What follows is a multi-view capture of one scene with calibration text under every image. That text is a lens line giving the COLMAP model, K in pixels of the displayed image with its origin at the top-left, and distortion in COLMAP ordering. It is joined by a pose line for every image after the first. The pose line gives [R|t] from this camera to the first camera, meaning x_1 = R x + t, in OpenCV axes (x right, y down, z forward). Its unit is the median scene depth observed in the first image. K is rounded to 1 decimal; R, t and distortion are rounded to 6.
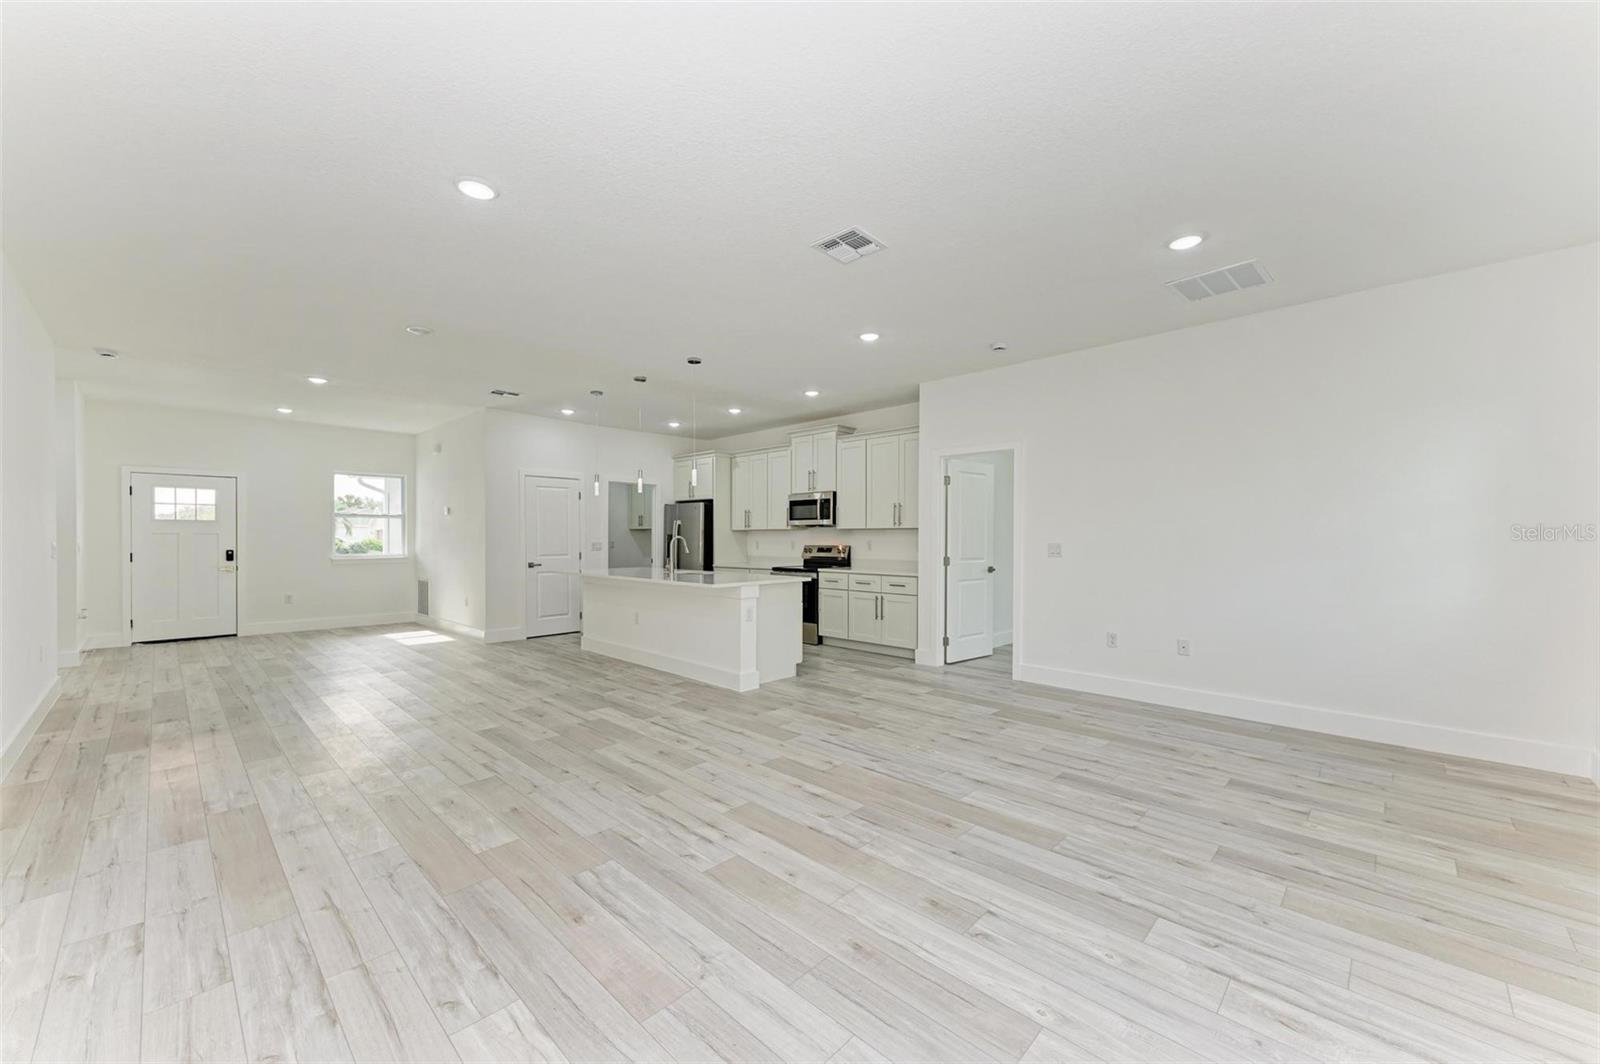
lens RADIAL K [[613.6, 0, 800.2], [0, 613.6, 540.1], [0, 0, 1]] dist [0.019627, -0.006503]
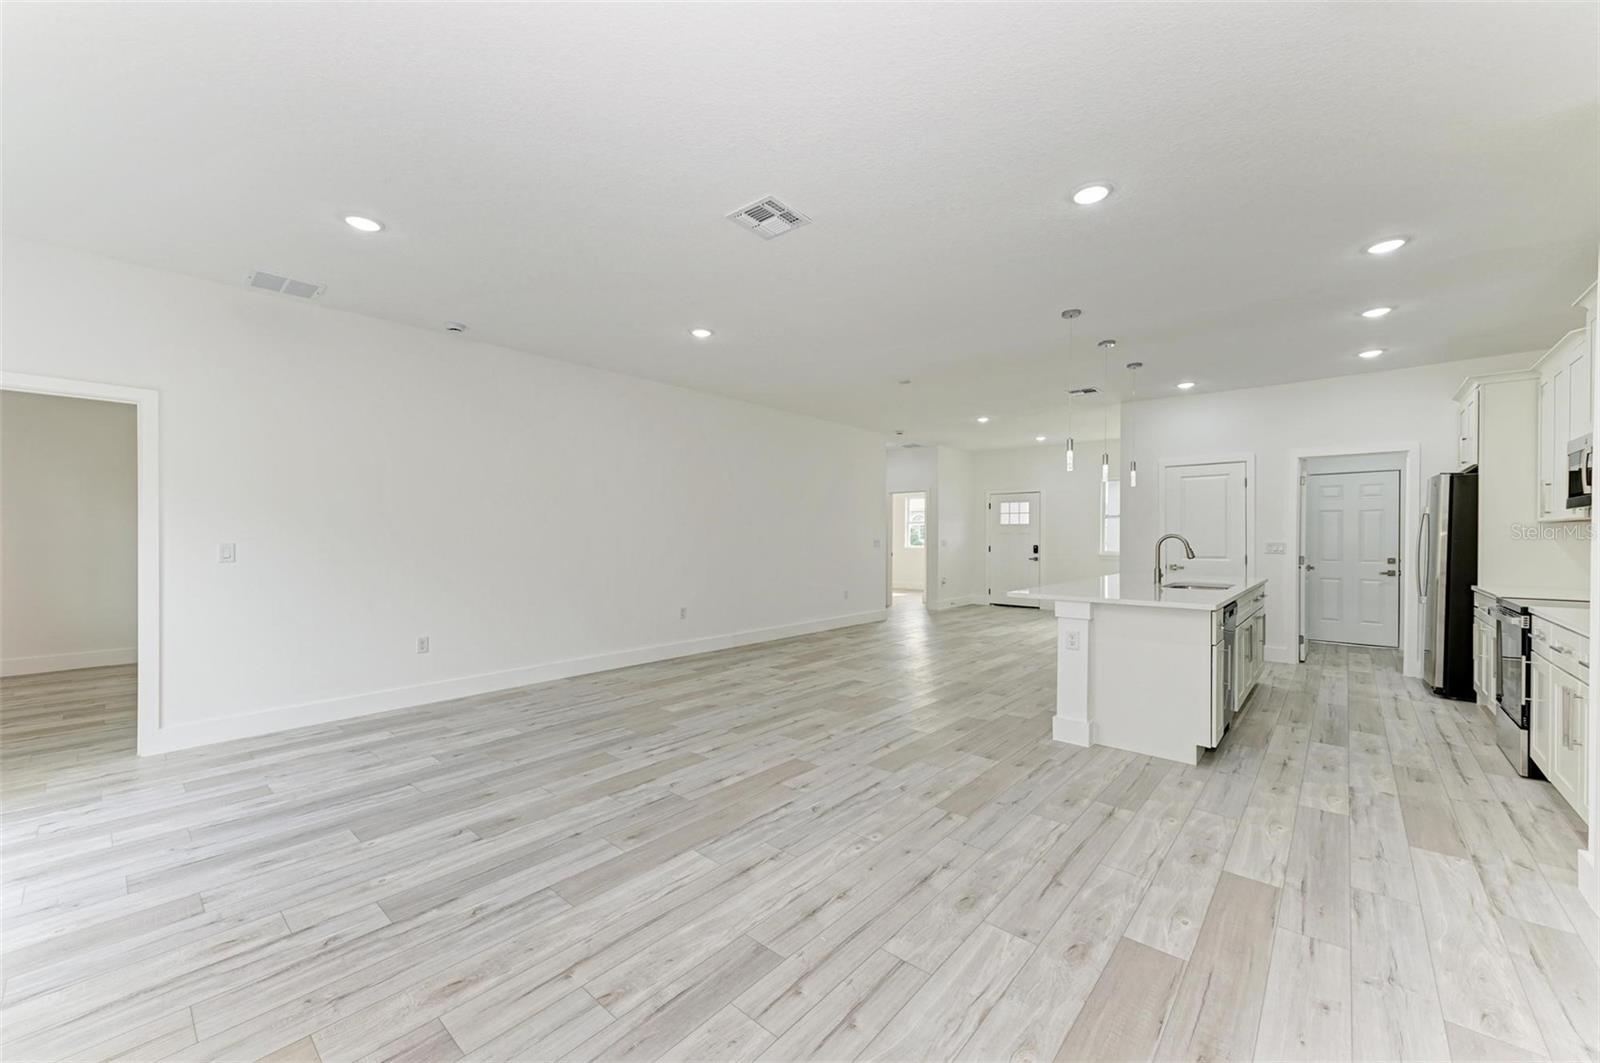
lens RADIAL K [[613.6, 0, 800.2], [0, 613.6, 539.6], [0, 0, 1]] dist [0.019627, -0.006503]
pose [[0.048442, 0.005661, -0.998810, 0.762101], [-0.004442, 0.999975, 0.005452, -0.003402], [0.998816, 0.004173, 0.048465, 0.765652]]
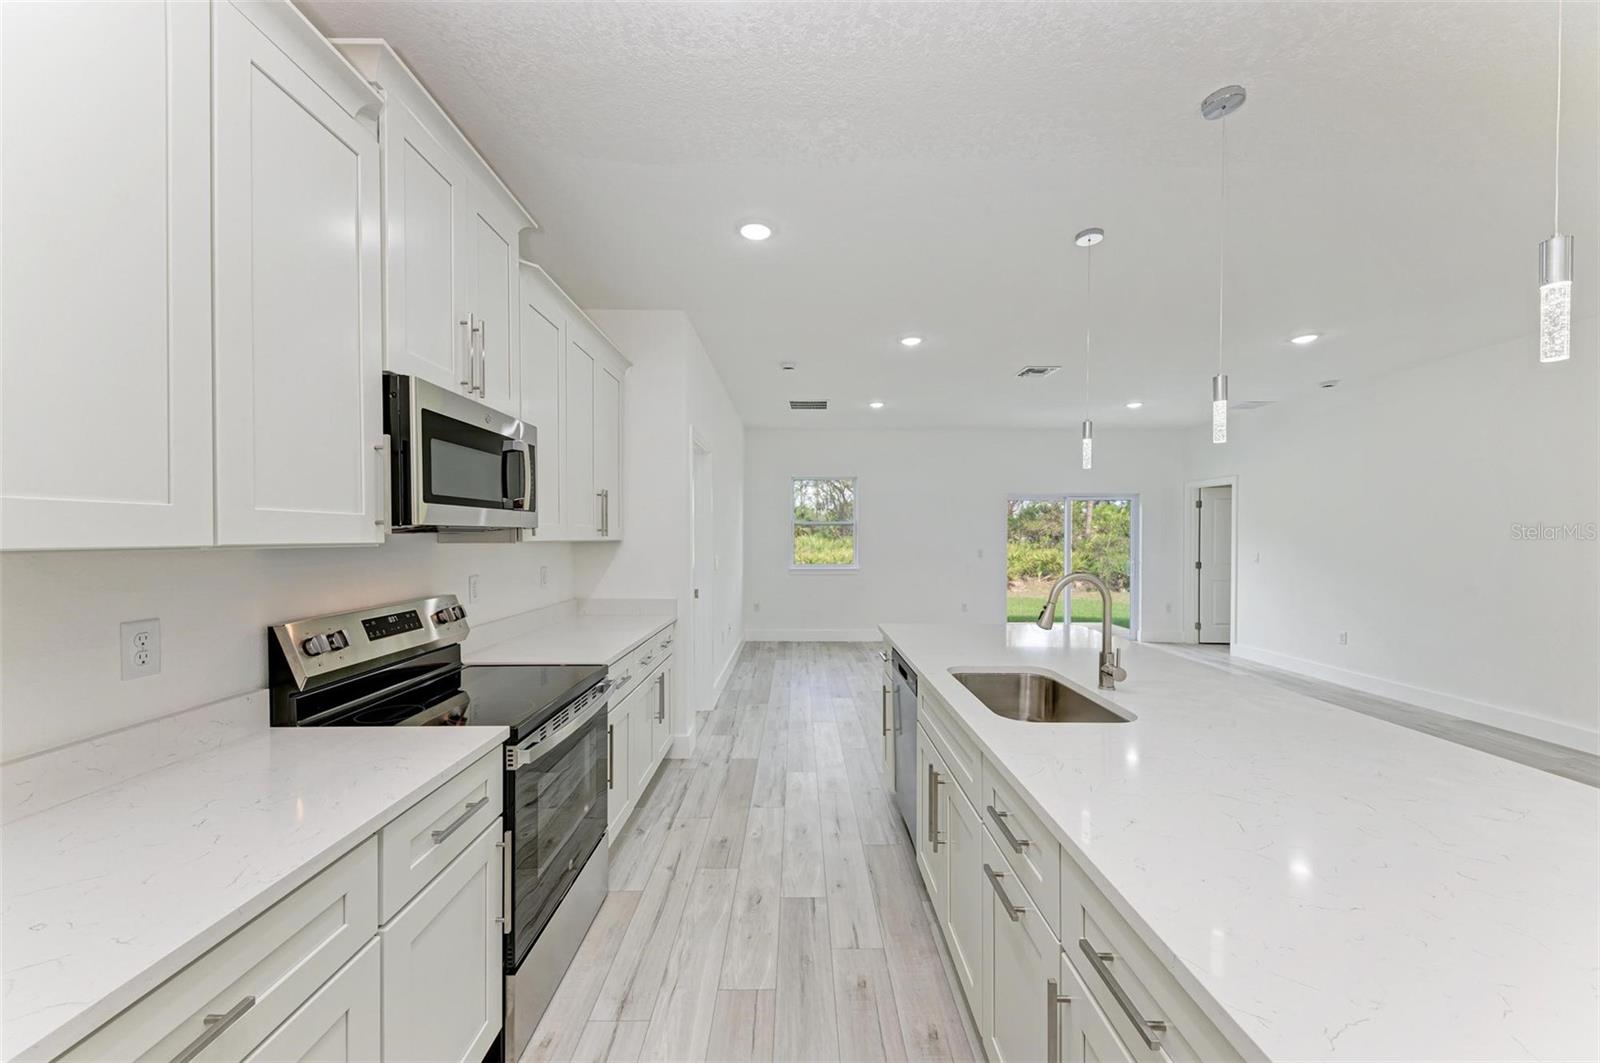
lens RADIAL K [[593.0, 0, 799.8], [0, 593.0, 539.6], [0, 0, 1]] dist [0.017044, -0.005650]
pose [[-0.698540, -0.006482, 0.715541, -0.462074], [0.000499, 0.999954, 0.009546, -0.039022], [-0.715570, 0.007025, -0.698505, 1.936299]]
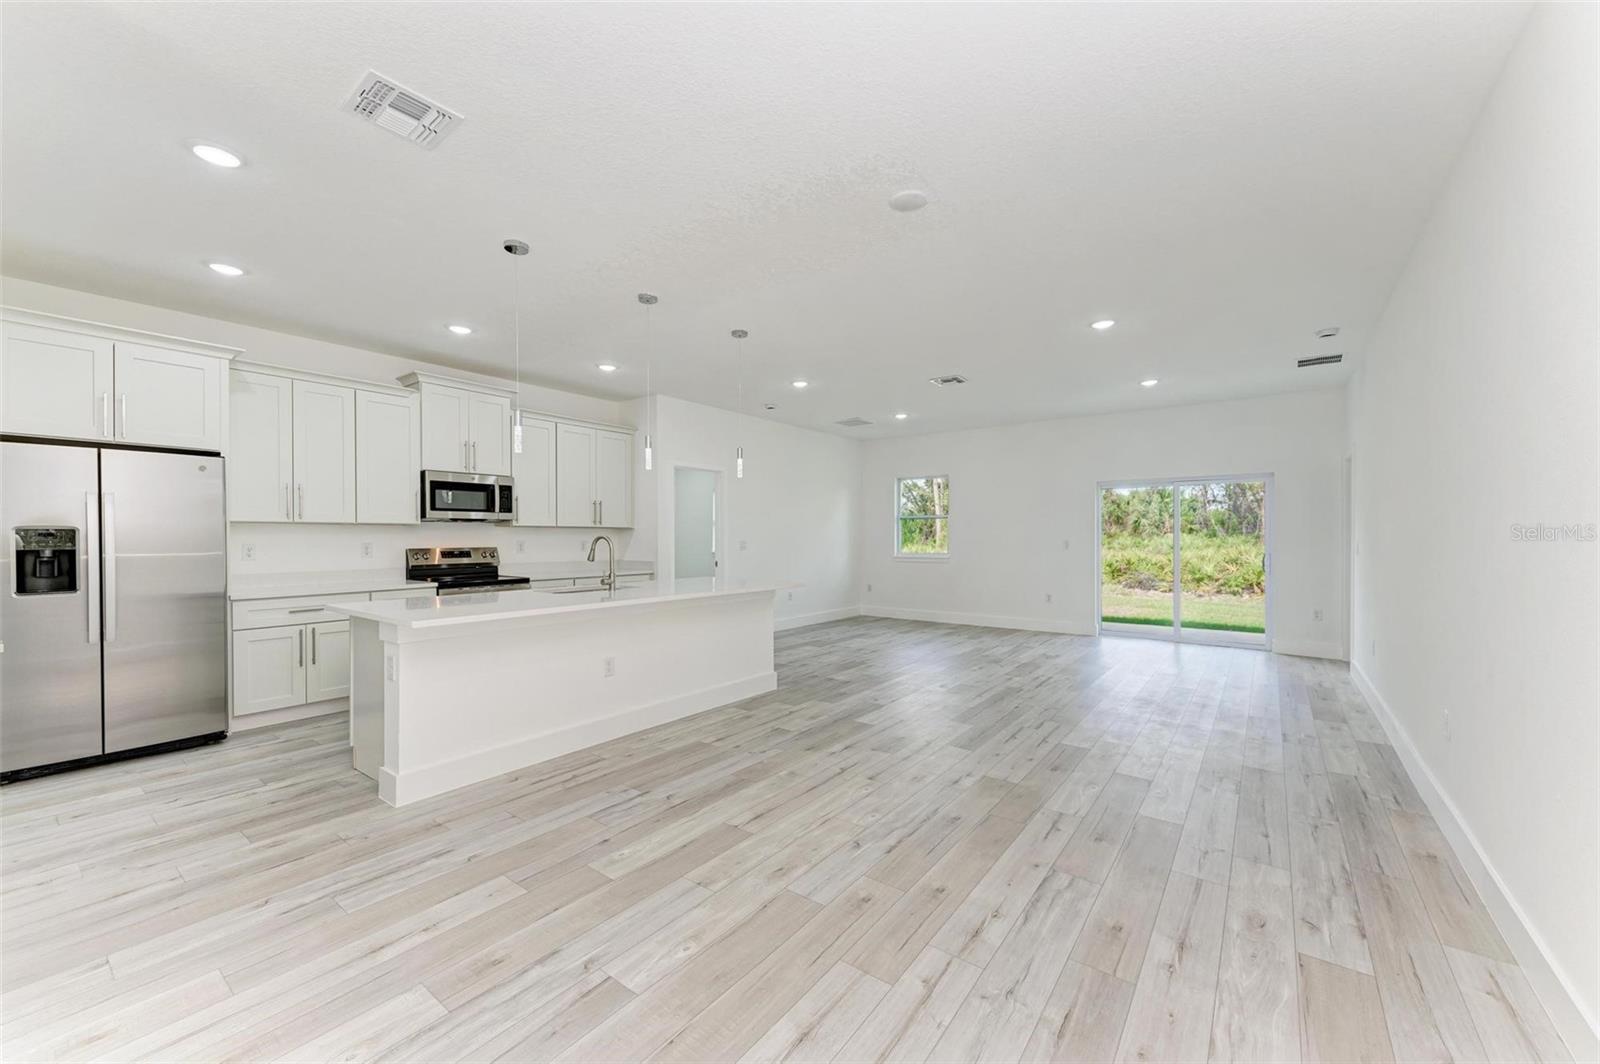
lens RADIAL K [[613.6, 0, 800.2], [0, 613.6, 540.1], [0, 0, 1]] dist [0.019627, -0.006503]
pose [[-0.118082, -0.005690, 0.992988, -1.307487], [0.003613, 0.999975, 0.006159, -0.006033], [-0.992997, 0.004315, -0.118058, 1.272479]]
